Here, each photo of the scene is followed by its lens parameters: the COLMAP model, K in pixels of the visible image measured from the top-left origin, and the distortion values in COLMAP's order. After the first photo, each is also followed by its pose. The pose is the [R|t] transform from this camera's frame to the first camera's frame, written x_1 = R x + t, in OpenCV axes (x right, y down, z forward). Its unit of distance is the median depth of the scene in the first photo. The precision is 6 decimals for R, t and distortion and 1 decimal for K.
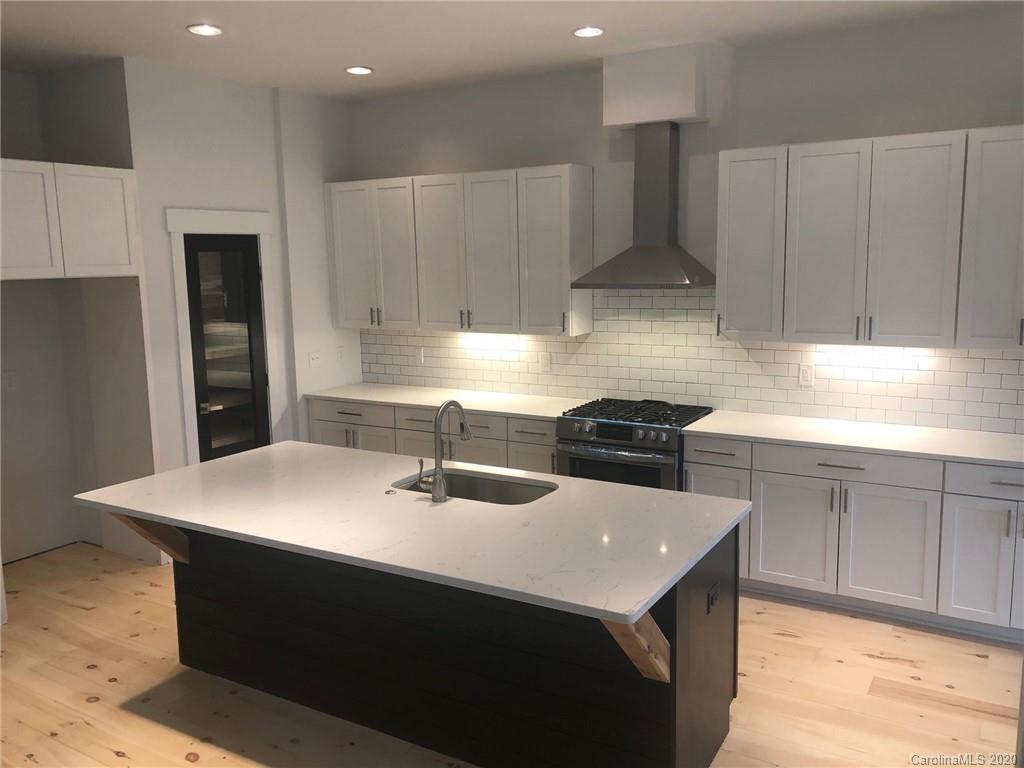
lens RADIAL K [[845.1, 0, 513.6], [0, 845.1, 377.9], [0, 0, 1]] dist [0.058890, -0.044168]
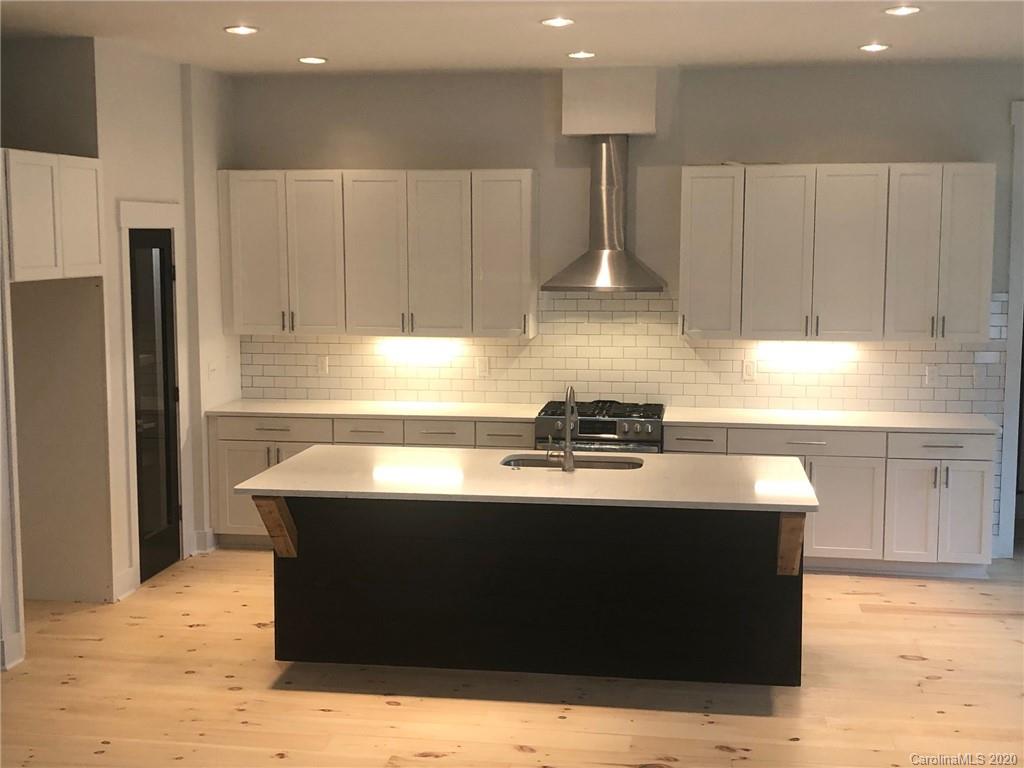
lens RADIAL K [[1287.6, 0, 512.0], [0, 1287.6, 384.0], [0, 0, 1]] dist [0.245550, -0.799899]
pose [[0.927684, -0.024751, 0.372544, -0.533281], [0.036298, 0.999052, -0.024012, 0.041269], [-0.371597, 0.035798, 0.927704, -0.417845]]
